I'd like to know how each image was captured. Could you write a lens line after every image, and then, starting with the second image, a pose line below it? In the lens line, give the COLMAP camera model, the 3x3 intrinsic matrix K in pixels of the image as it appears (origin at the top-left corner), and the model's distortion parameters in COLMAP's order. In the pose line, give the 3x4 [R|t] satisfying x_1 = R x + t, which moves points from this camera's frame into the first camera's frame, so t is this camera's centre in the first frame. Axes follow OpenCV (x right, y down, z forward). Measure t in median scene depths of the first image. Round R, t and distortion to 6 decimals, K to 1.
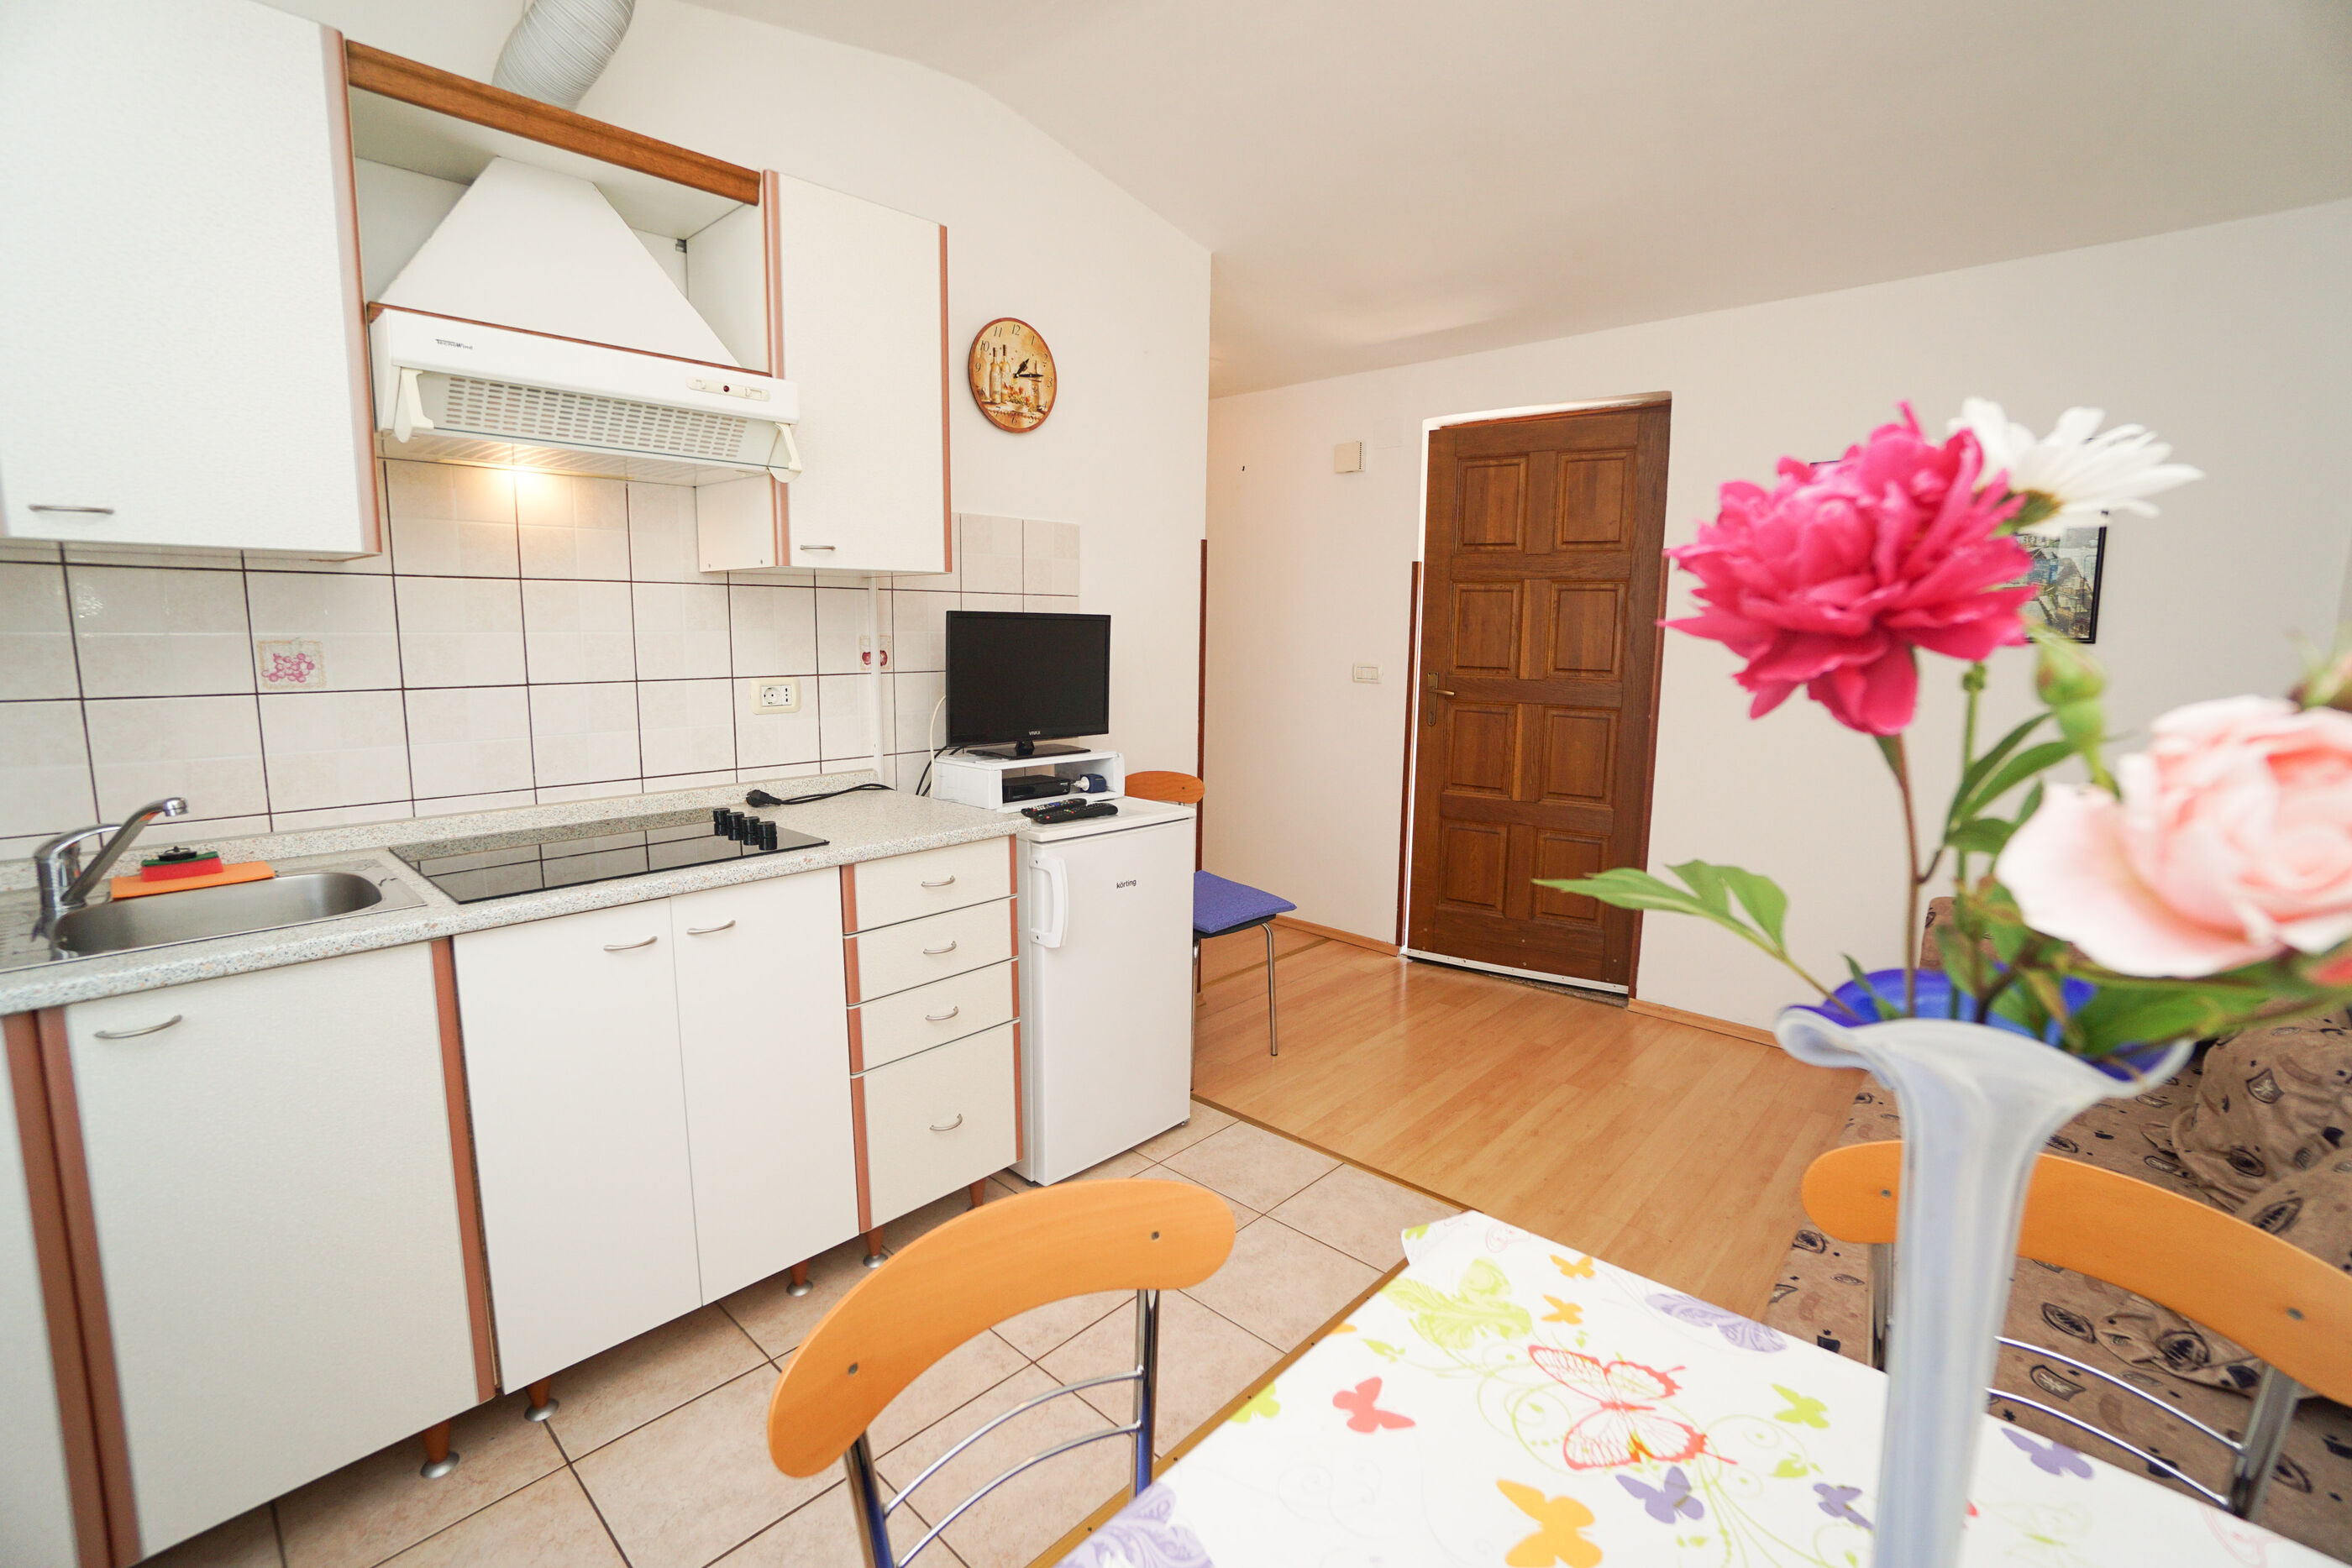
lens RADIAL K [[1037.5, 0, 1181.1], [0, 1037.5, 762.6], [0, 0, 1]] dist [-0.056131, 0.019191]
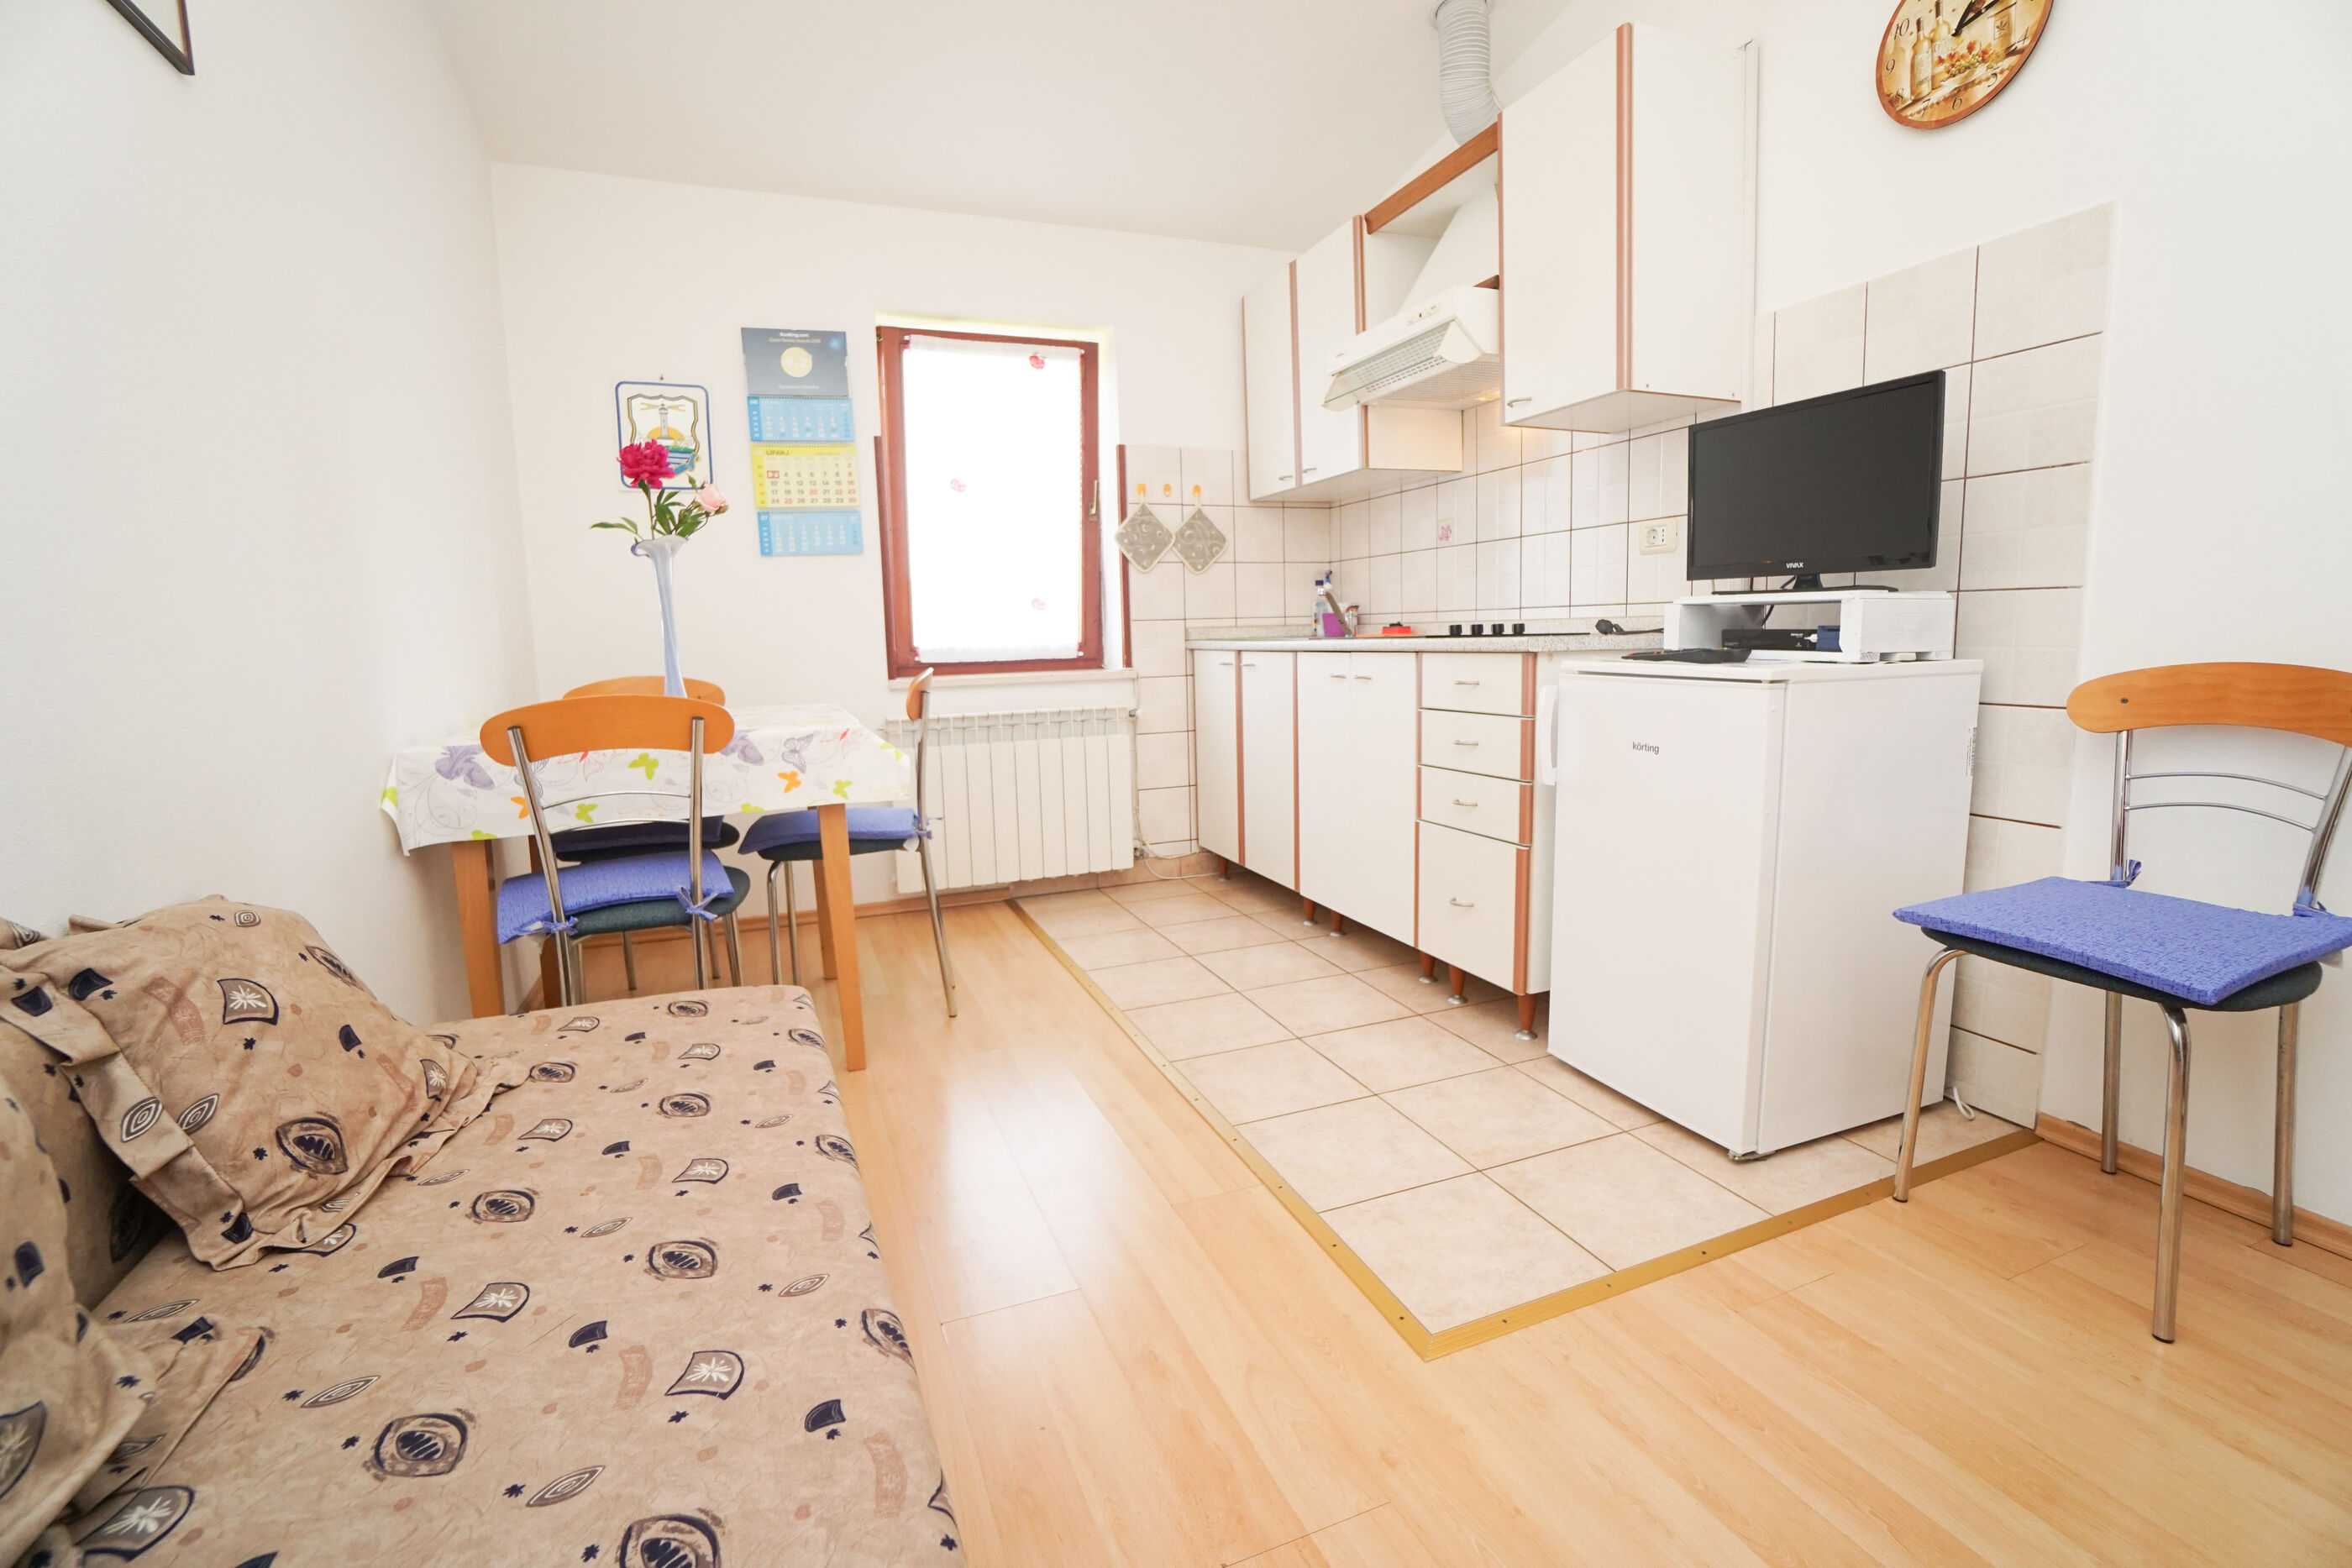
lens RADIAL K [[1037.5, 0, 1177.8], [0, 1037.5, 778.9], [0, 0, 1]] dist [-0.056131, 0.019191]
pose [[-0.437880, 0.121973, -0.890721, 0.879152], [-0.104590, 0.977115, 0.185221, 0.039262], [0.892929, 0.174265, -0.415102, 1.135977]]
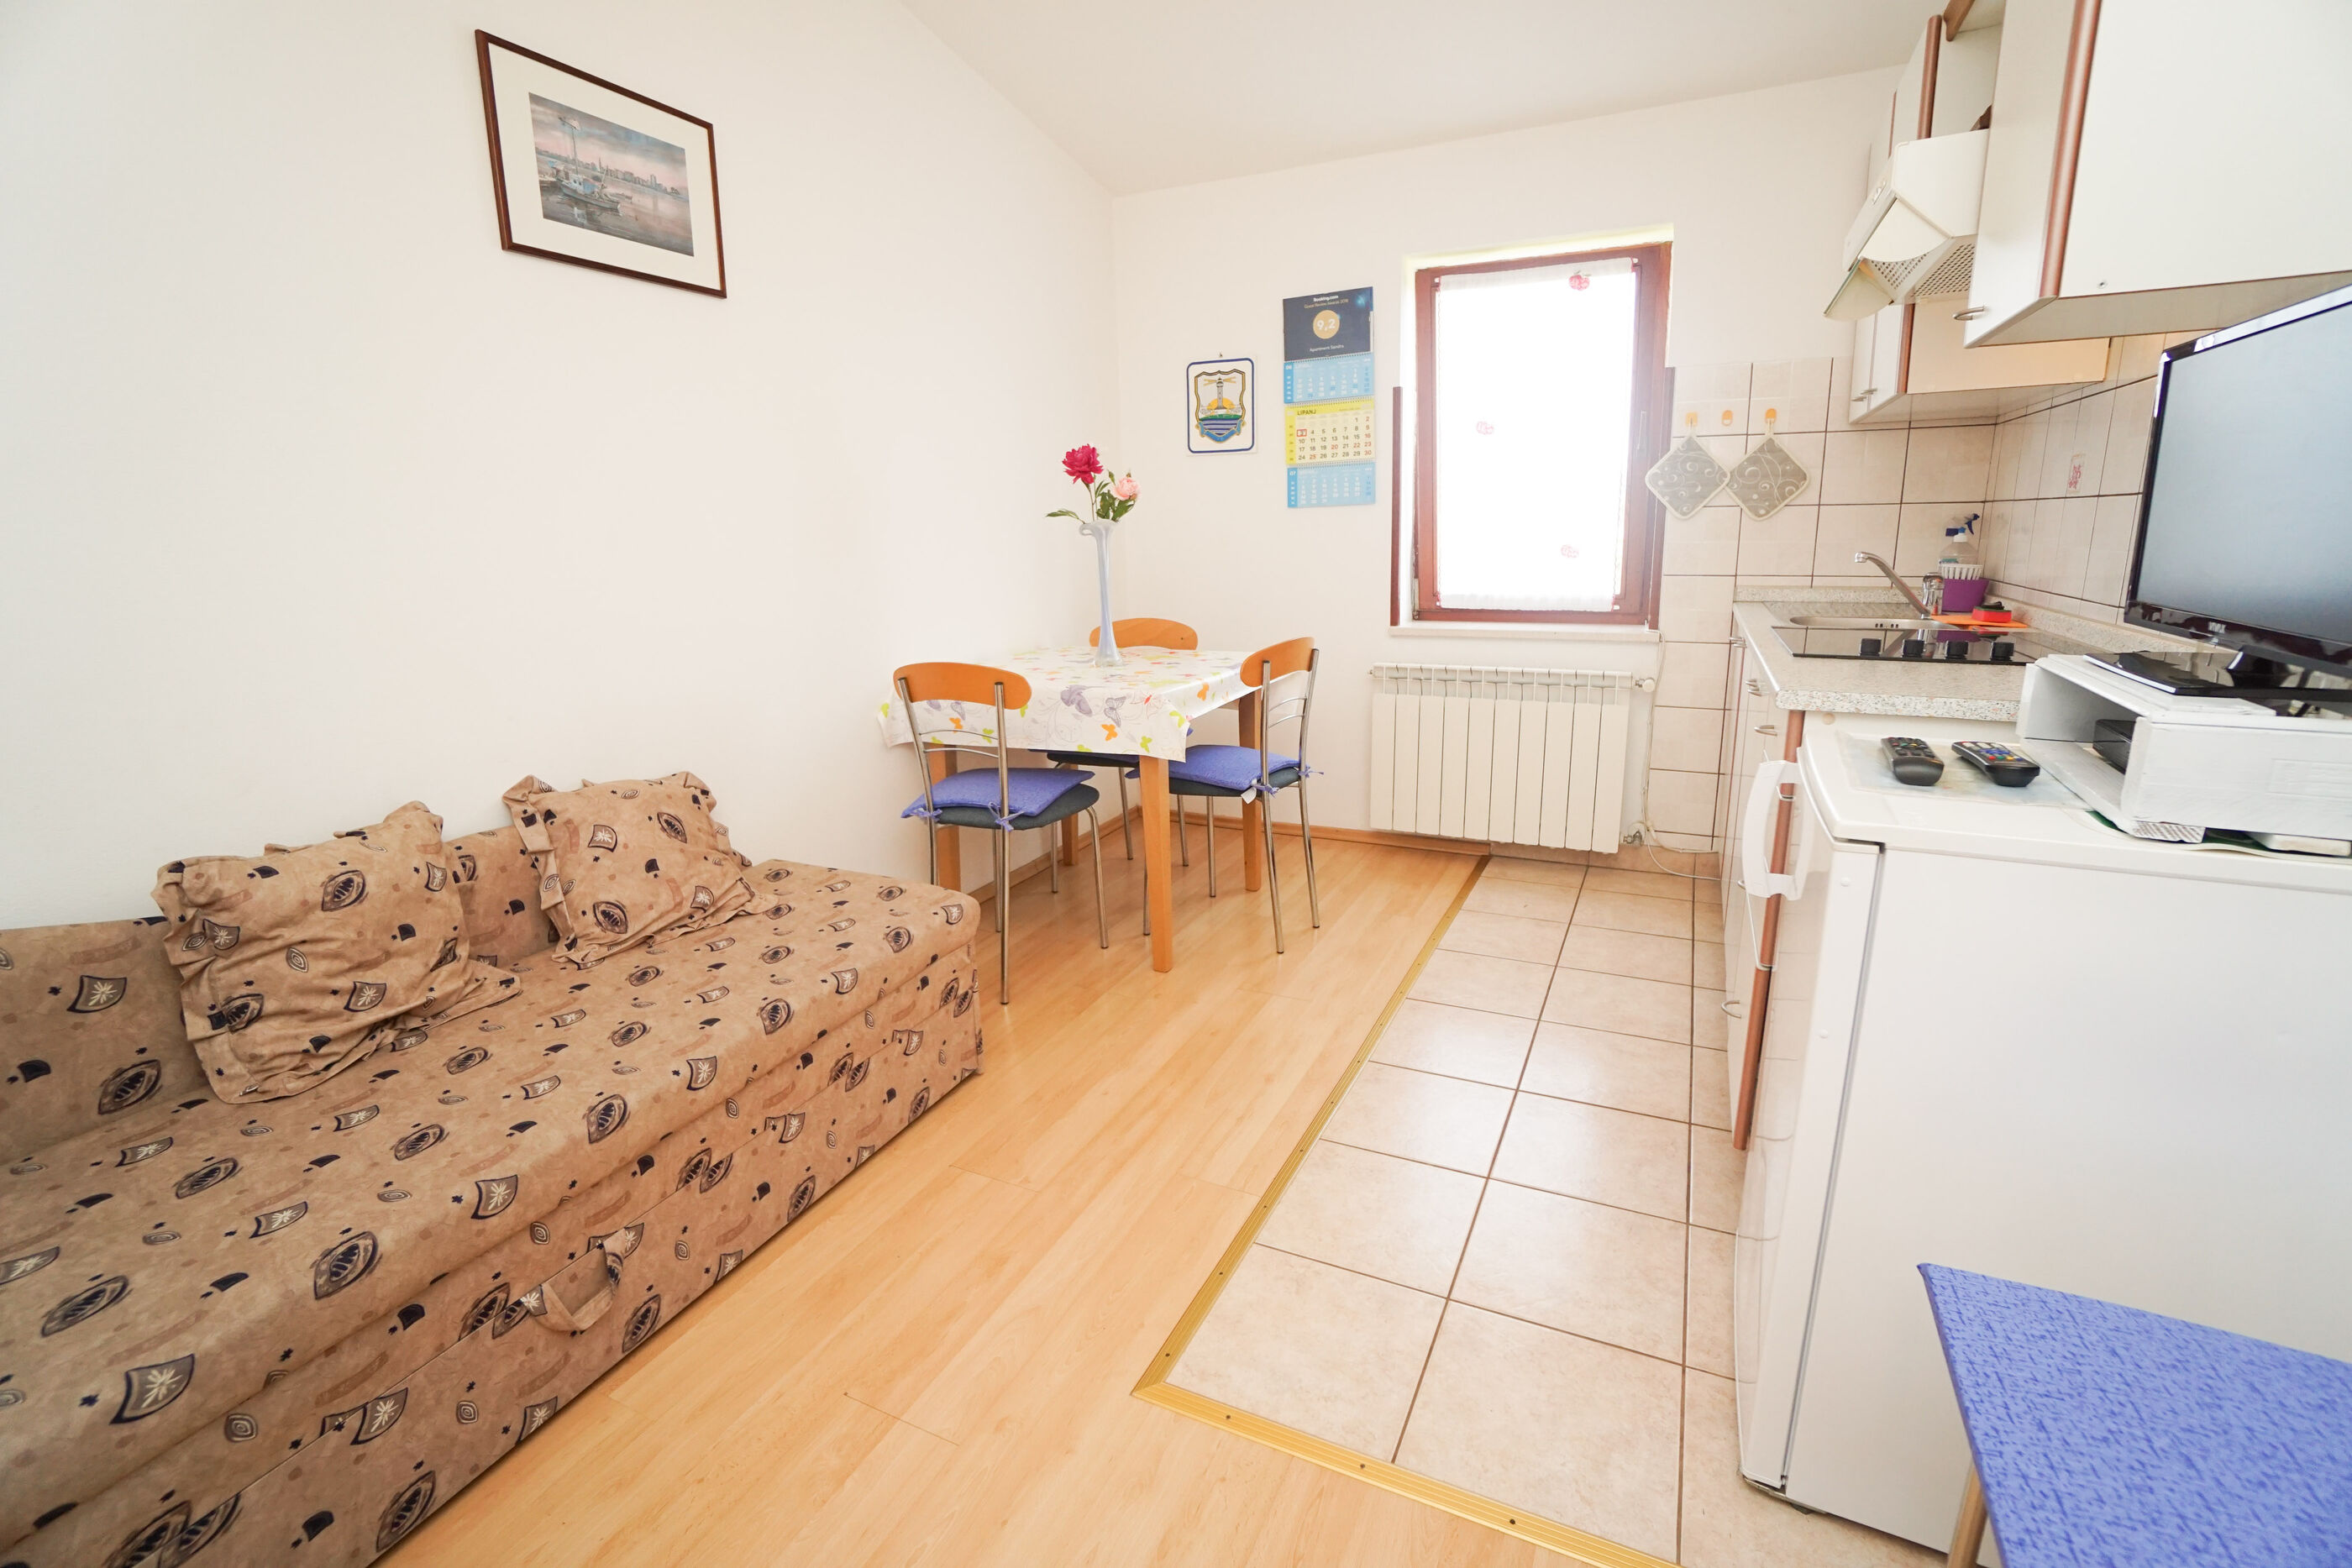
lens RADIAL K [[1037.5, 0, 1172.9], [0, 1037.5, 779.2], [0, 0, 1]] dist [-0.056131, 0.019191]
pose [[-0.959924, 0.074207, -0.270259, 0.436868], [-0.028717, 0.933191, 0.358232, -0.124840], [0.278787, 0.351636, -0.893661, 1.528479]]
